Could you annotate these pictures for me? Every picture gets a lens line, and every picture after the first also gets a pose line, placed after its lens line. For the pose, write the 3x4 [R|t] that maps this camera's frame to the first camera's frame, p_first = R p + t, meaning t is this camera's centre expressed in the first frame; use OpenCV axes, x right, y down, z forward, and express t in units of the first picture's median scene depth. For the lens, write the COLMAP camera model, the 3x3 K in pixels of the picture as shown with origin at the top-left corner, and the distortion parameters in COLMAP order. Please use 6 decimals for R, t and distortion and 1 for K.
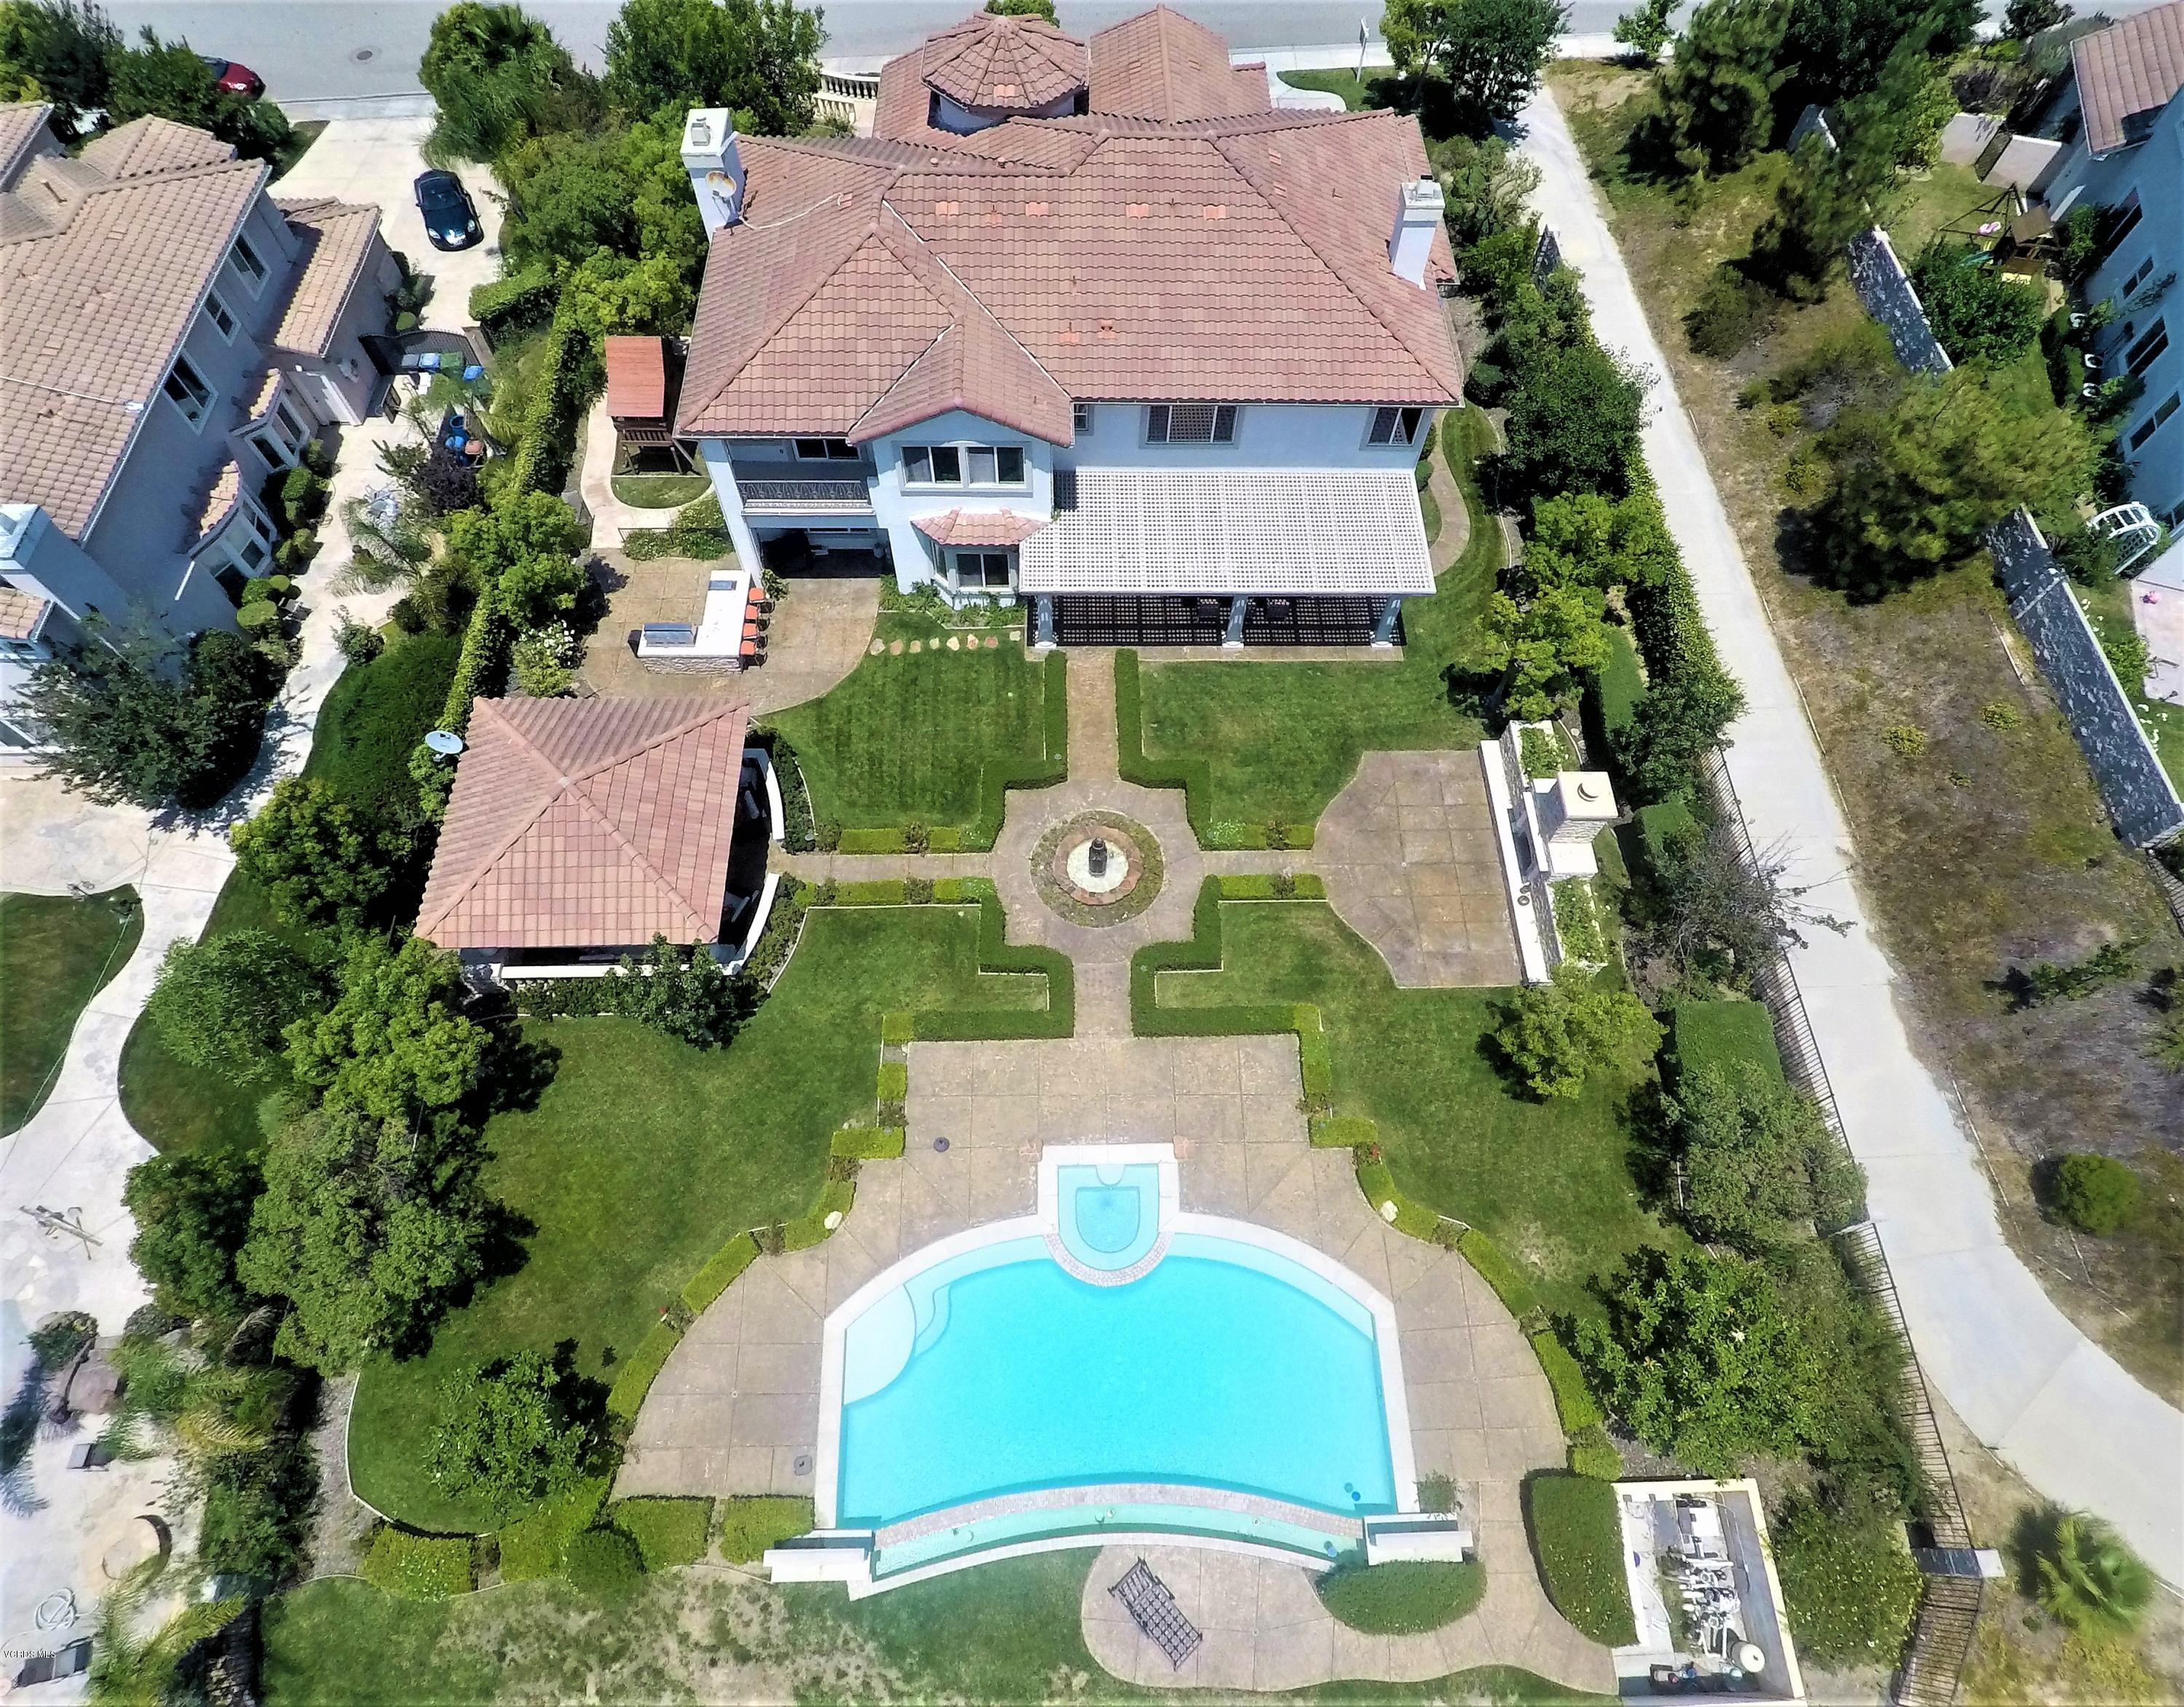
lens RADIAL K [[1200.9, 0, 1118.9], [0, 1200.9, 866.4], [0, 0, 1]] dist [-0.020553, 0.006457]
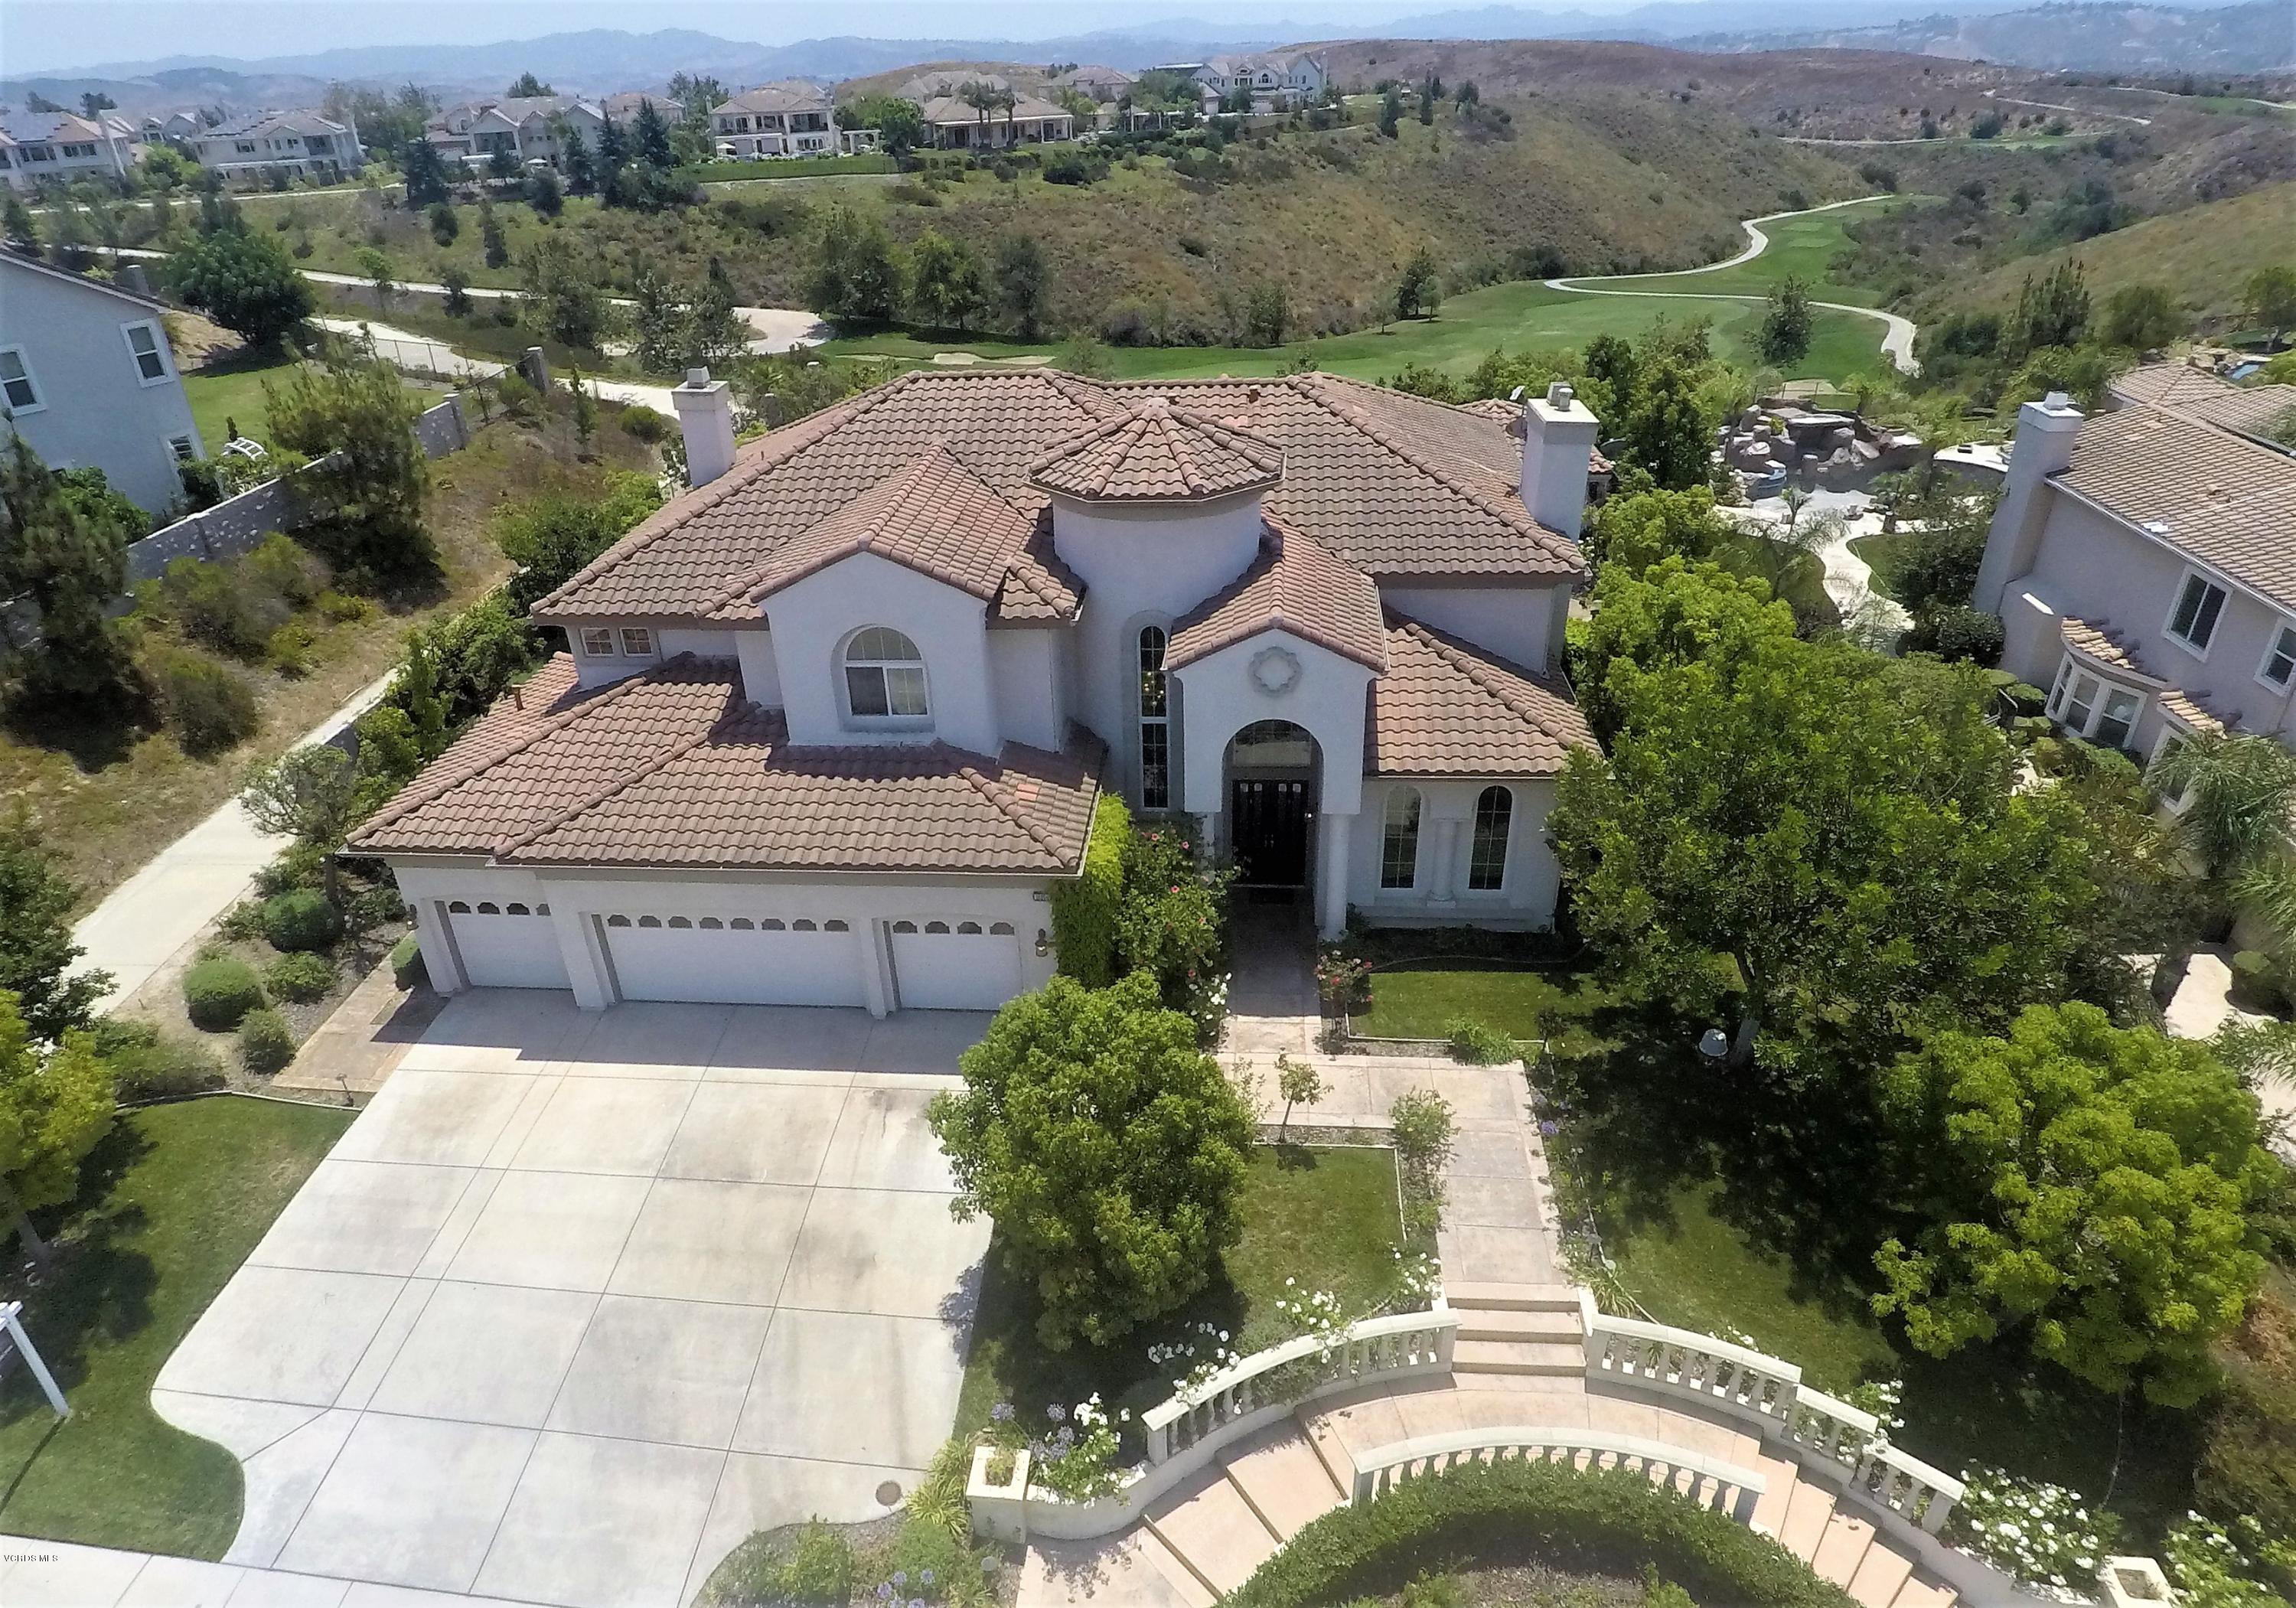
lens RADIAL K [[1340.4, 0, 1106.0], [0, 1340.4, 858.0], [0, 0, 1]] dist [-0.023992, 0.007711]
pose [[-0.992287, -0.062714, 0.106926, -0.194614], [0.111130, -0.067880, 0.991485, -1.738841], [-0.054922, 0.995720, 0.074326, 1.430018]]
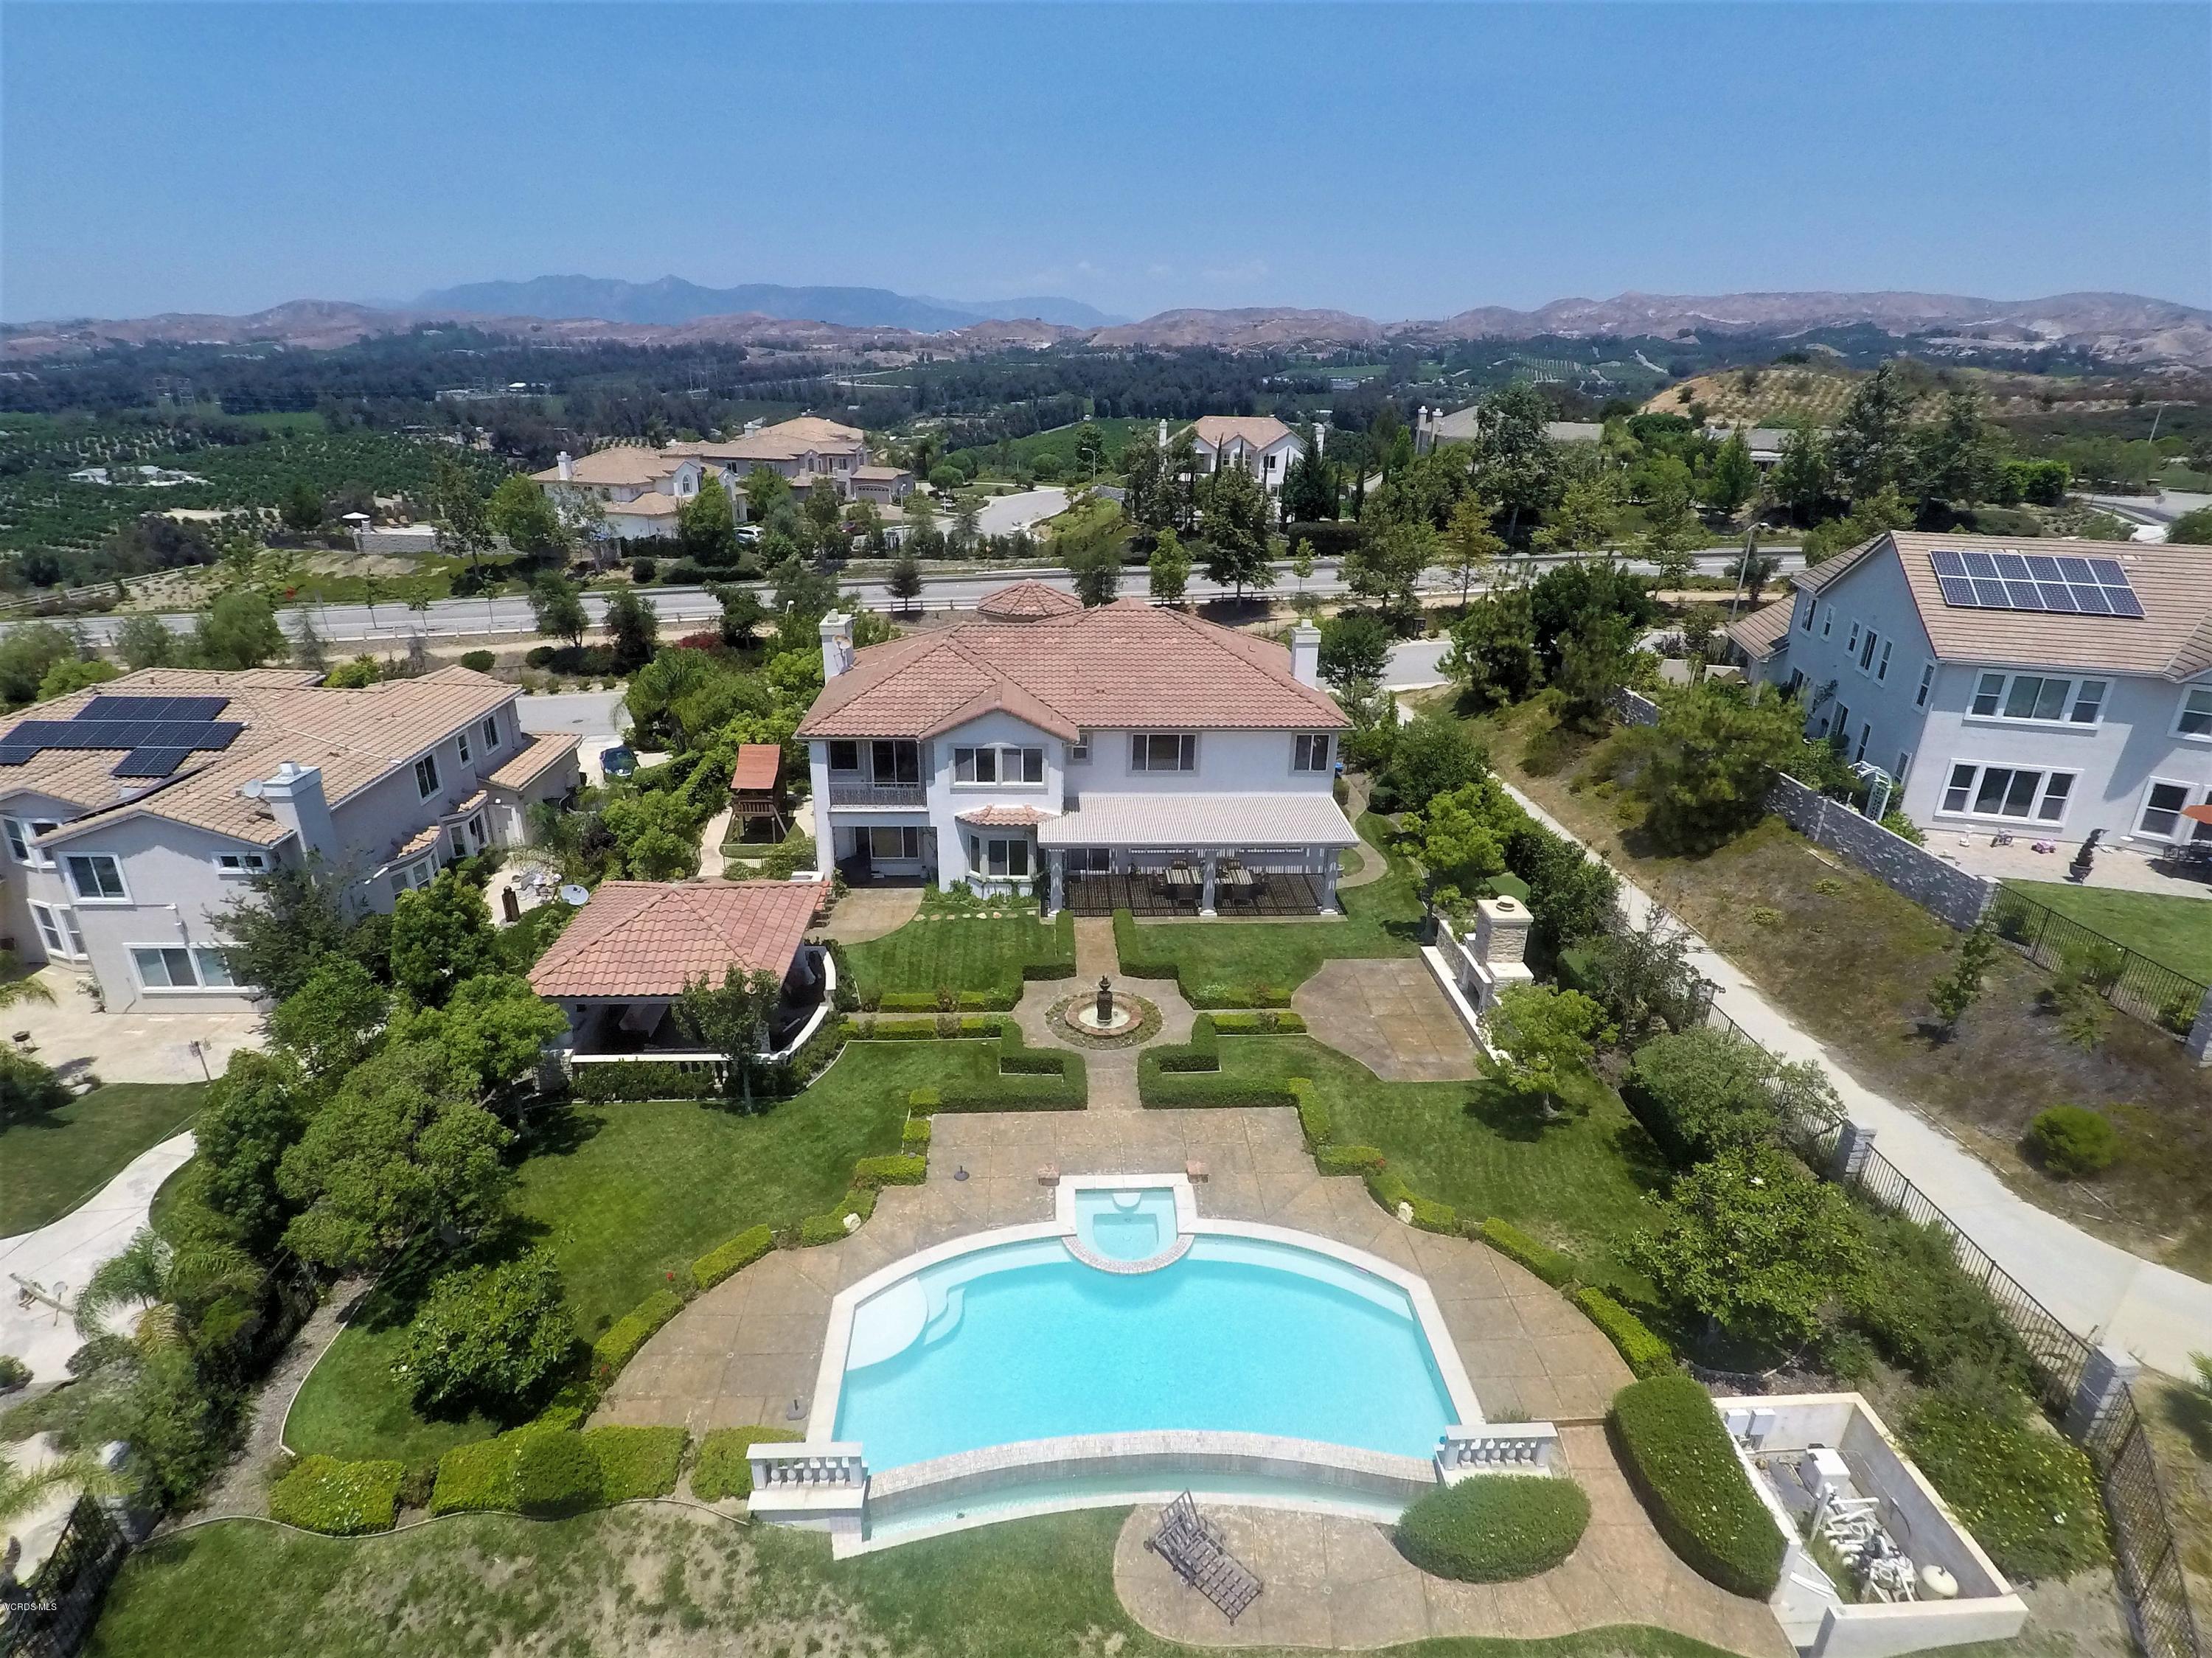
lens RADIAL K [[1147.5, 0, 1104.1], [0, 1147.5, 809.1], [0, 0, 1]] dist [-0.023754, 0.008057]
pose [[0.999635, -0.024131, 0.012113, -0.029860], [0.026131, 0.751742, -0.658940, 0.641767], [0.006796, 0.659016, 0.752098, 0.055487]]
